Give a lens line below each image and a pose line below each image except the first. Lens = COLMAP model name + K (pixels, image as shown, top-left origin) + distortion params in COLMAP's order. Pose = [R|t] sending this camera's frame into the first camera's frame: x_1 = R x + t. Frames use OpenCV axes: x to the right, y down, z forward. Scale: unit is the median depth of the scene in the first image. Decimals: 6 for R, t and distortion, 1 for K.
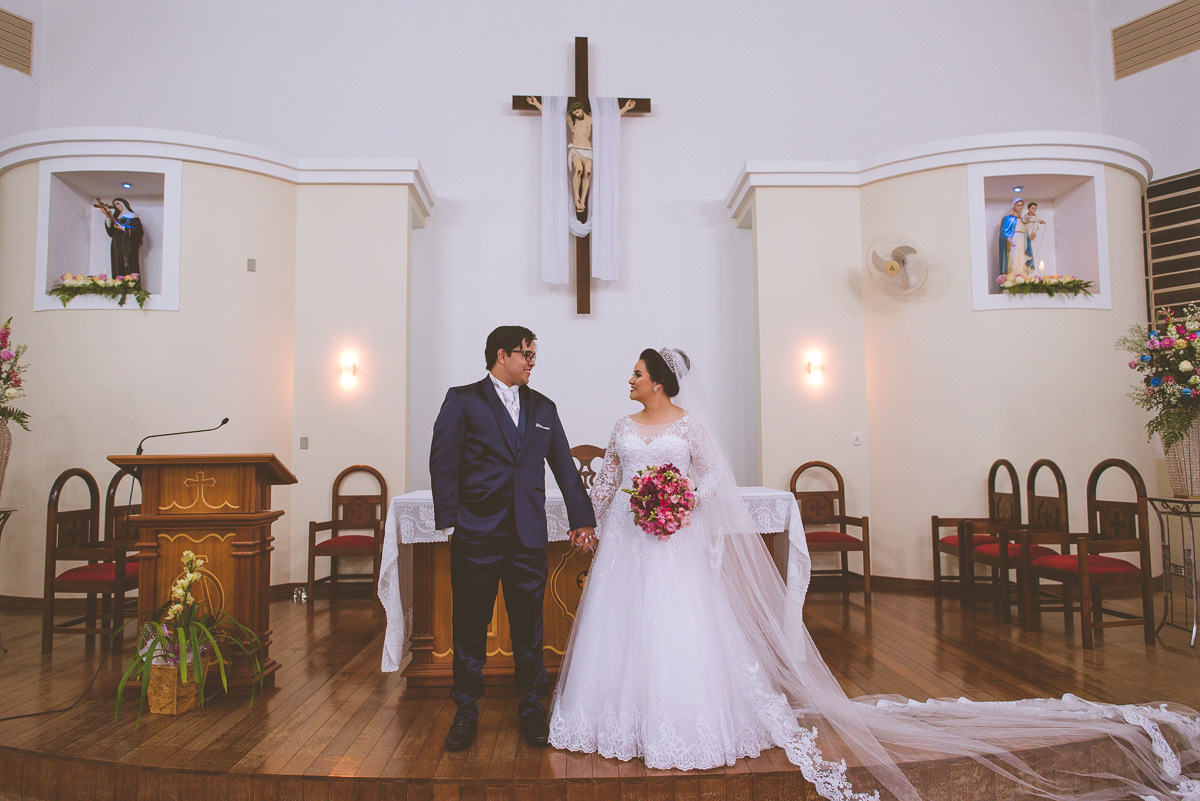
lens RADIAL K [[817.6, 0, 603.5], [0, 817.6, 395.8], [0, 0, 1]] dist [0.001697, -0.000650]
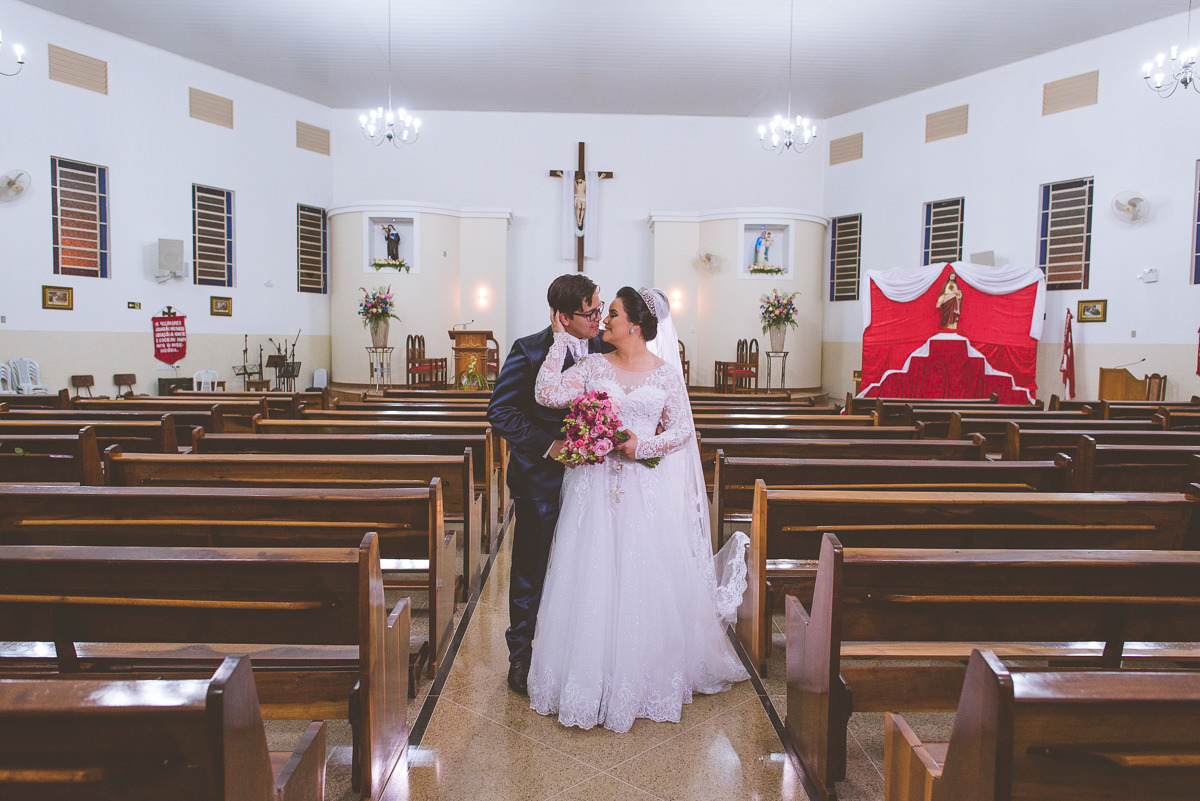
lens RADIAL K [[817.6, 0, 603.5], [0, 817.6, 395.8], [0, 0, 1]] dist [0.001697, -0.000650]
pose [[0.999764, 0.021243, 0.004622, 0.042044], [-0.021681, 0.989907, 0.140047, -0.092133], [-0.001600, -0.140114, 0.990134, -1.480715]]
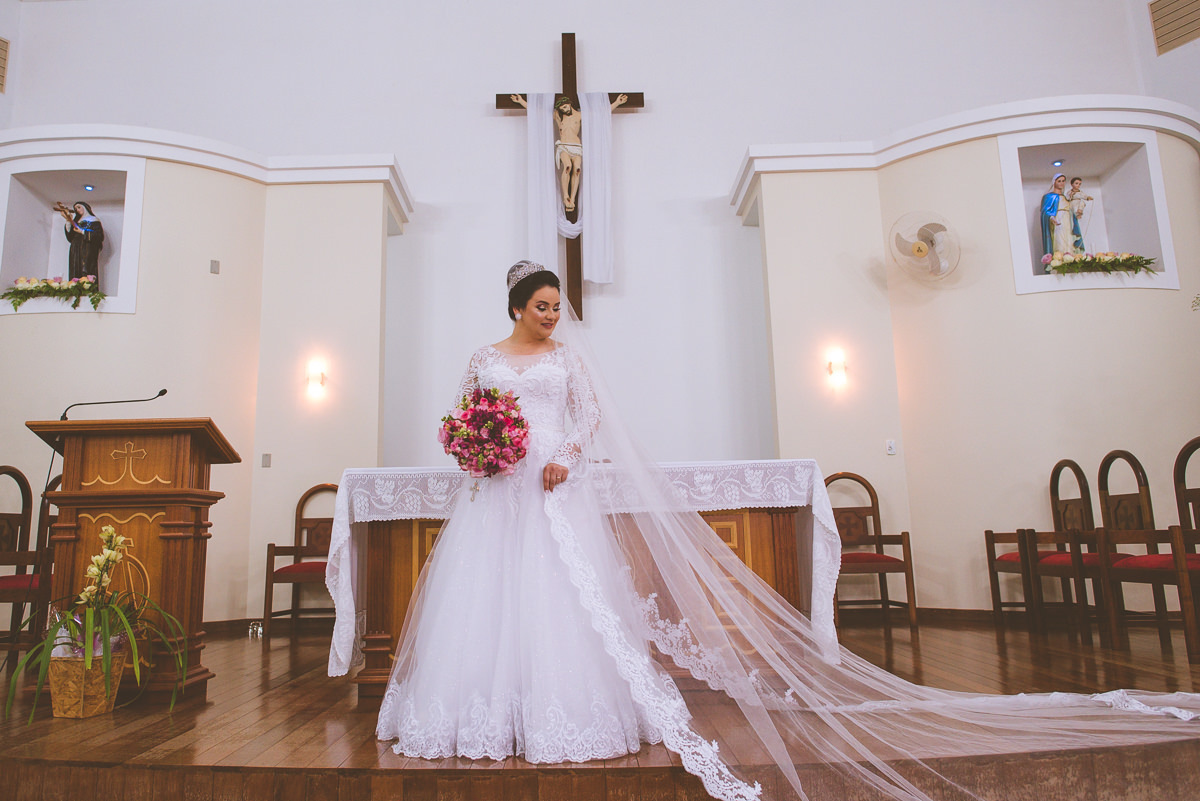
lens RADIAL K [[877.1, 0, 560.0], [0, 877.1, 366.7], [0, 0, 1]] dist [-0.000045, 0.002351]
pose [[0.998290, -0.020791, -0.054635, 0.012657], [0.014236, 0.992943, -0.117732, 0.075252], [0.056697, 0.116753, 0.991541, 0.047753]]
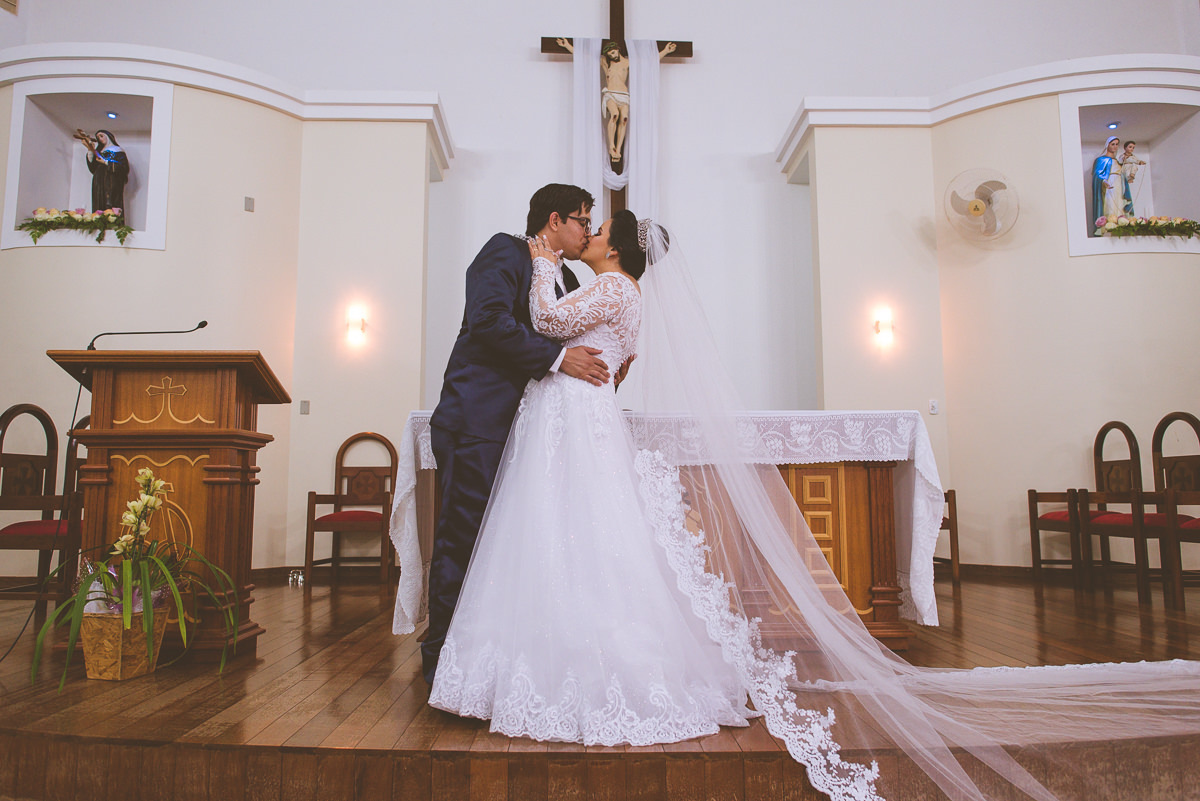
lens RADIAL K [[817.6, 0, 603.5], [0, 817.6, 395.8], [0, 0, 1]] dist [0.001697, -0.000650]
pose [[0.999954, 0.004481, -0.008432, -0.038157], [-0.004827, 0.999125, -0.041549, 0.082126], [0.008238, 0.041588, 0.999101, 0.125782]]
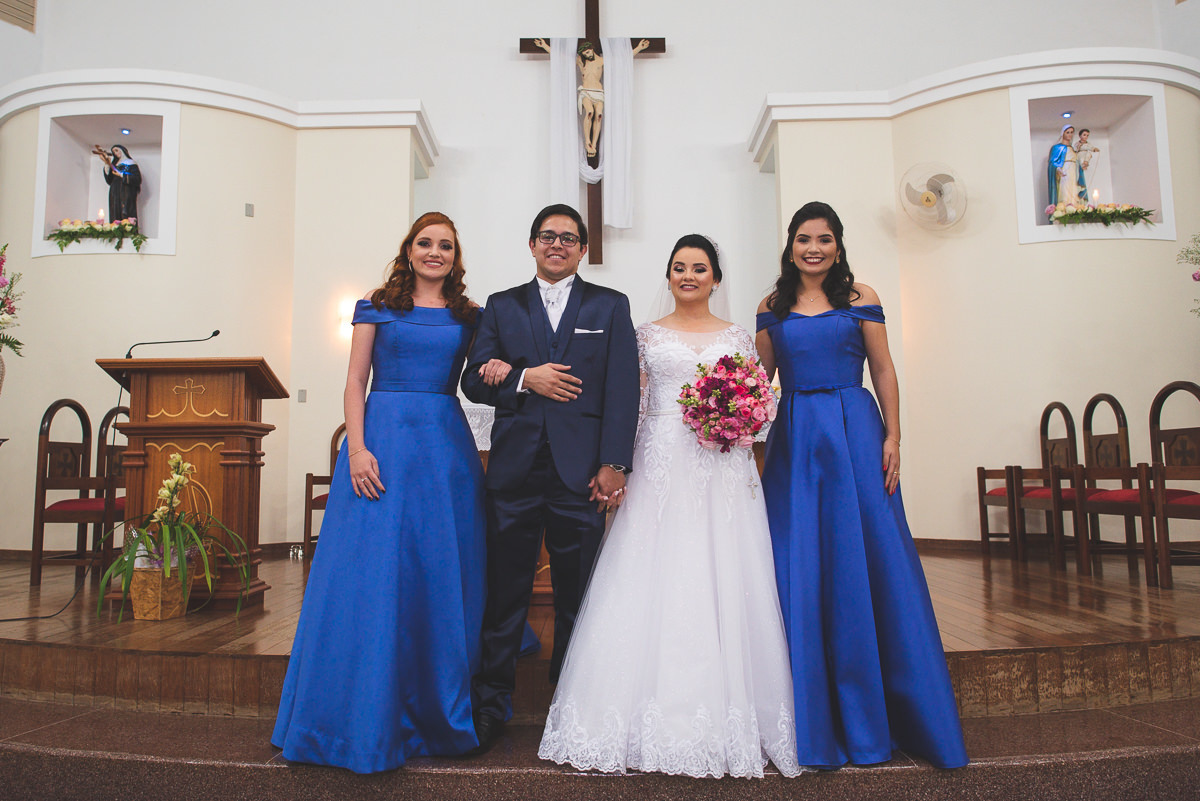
lens RADIAL K [[877.1, 0, 575.4], [0, 877.1, 376.0], [0, 0, 1]] dist [-0.000283, 0.002543]
pose [[0.998223, -0.007455, -0.059119, 0.013078], [0.005317, 0.999329, -0.036233, 0.075061], [0.059350, 0.035855, 0.997593, -0.002809]]
